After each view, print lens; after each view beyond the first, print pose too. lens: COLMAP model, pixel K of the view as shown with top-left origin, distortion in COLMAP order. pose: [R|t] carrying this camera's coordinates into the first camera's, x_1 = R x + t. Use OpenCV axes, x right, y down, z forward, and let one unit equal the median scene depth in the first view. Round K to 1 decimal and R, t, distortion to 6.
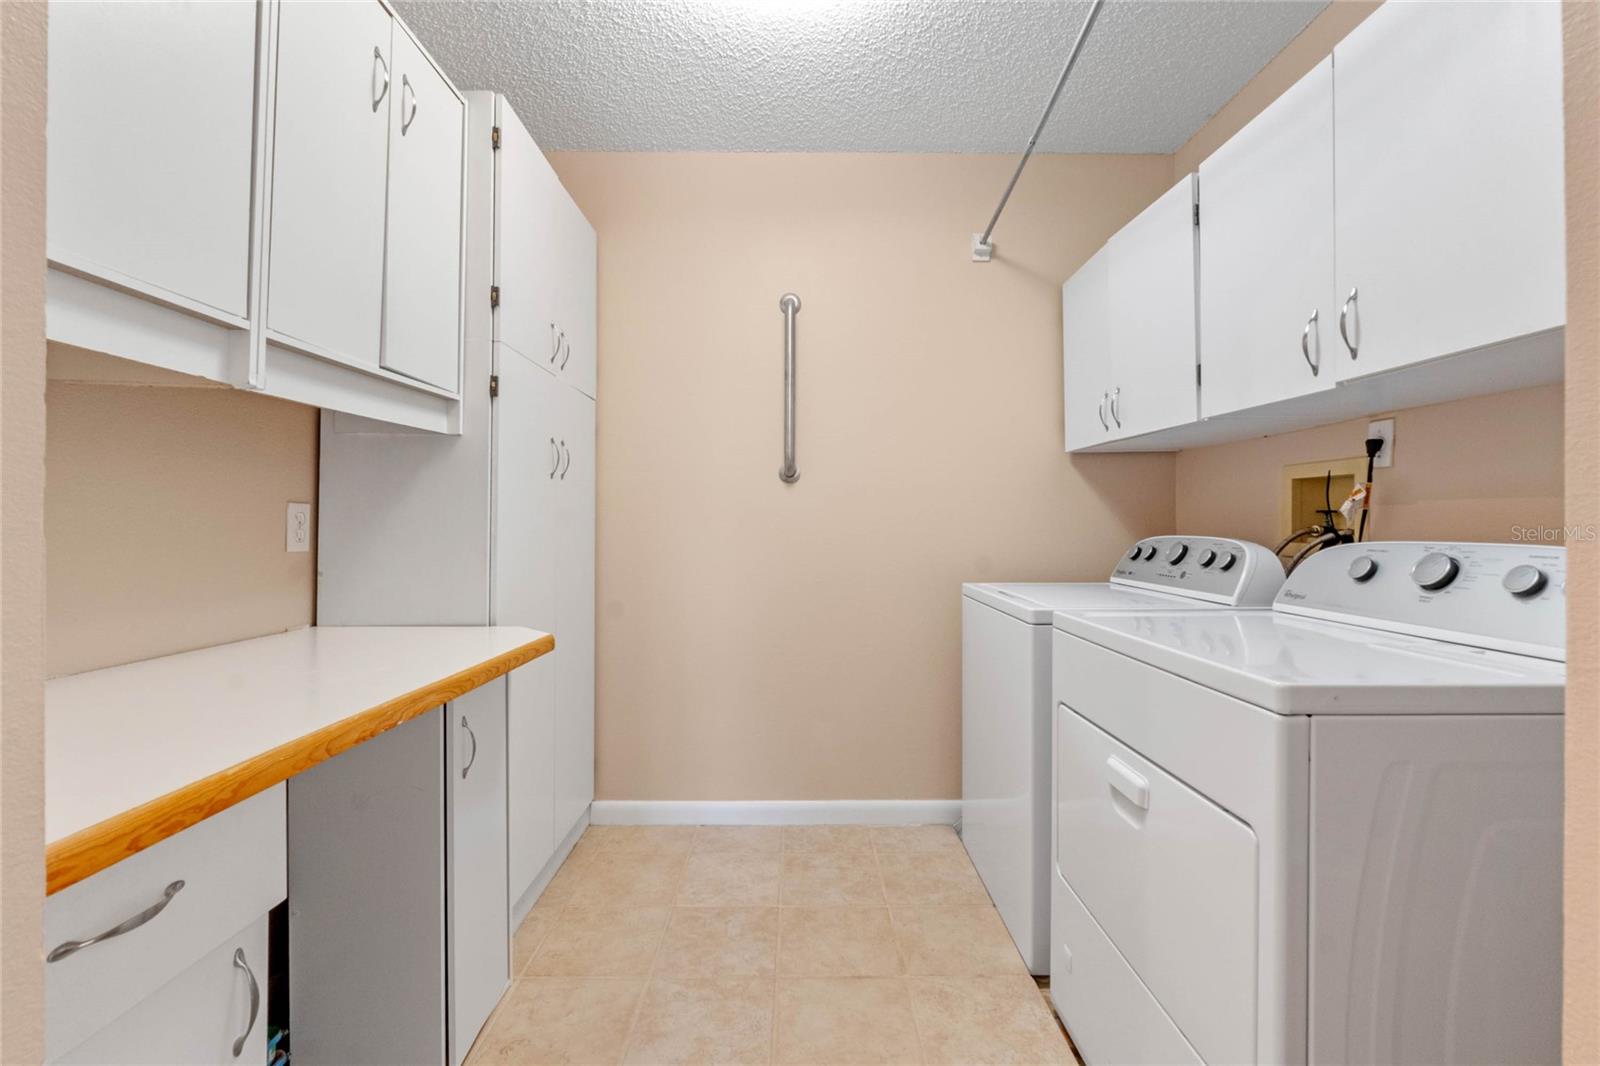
lens RADIAL K [[680.5, 0, 804.1], [0, 680.5, 527.0], [0, 0, 1]] dist [-0.000918, 0.000026]
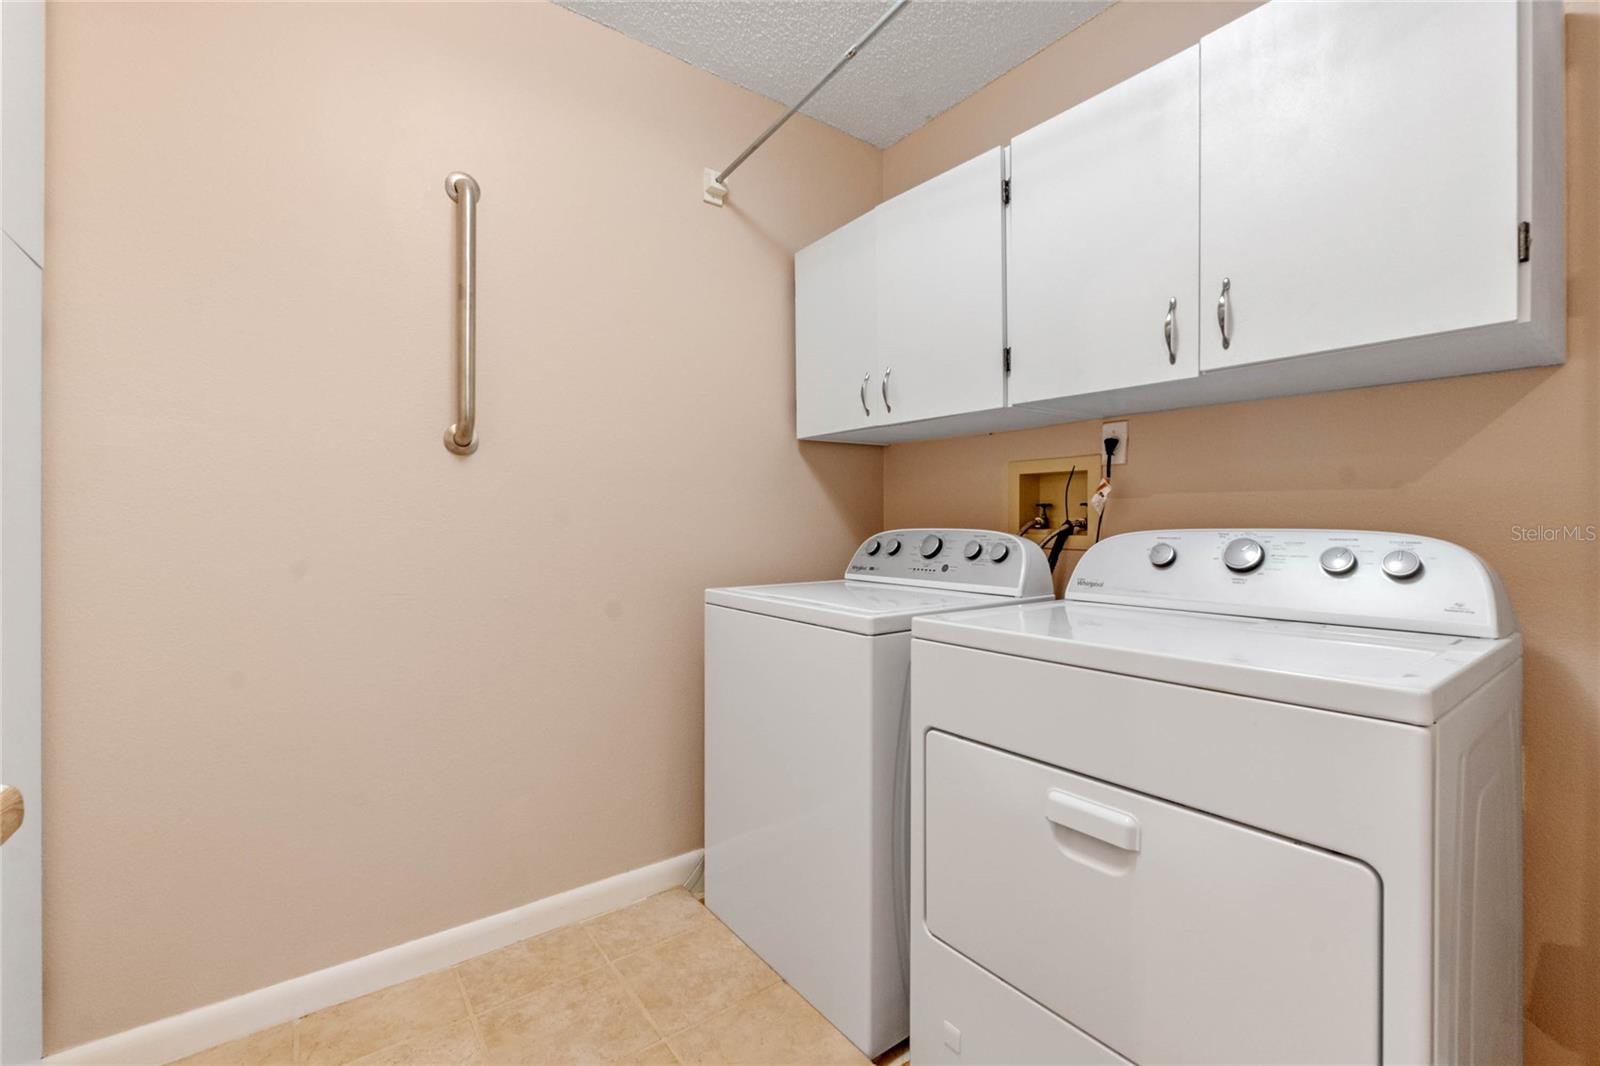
lens RADIAL K [[680.5, 0, 804.1], [0, 680.5, 527.0], [0, 0, 1]] dist [-0.000918, 0.000026]
pose [[0.811980, -0.004390, 0.583669, -0.164240], [0.004340, 0.999989, 0.001485, 0.008455], [-0.583670, 0.001327, 0.811990, 0.299178]]
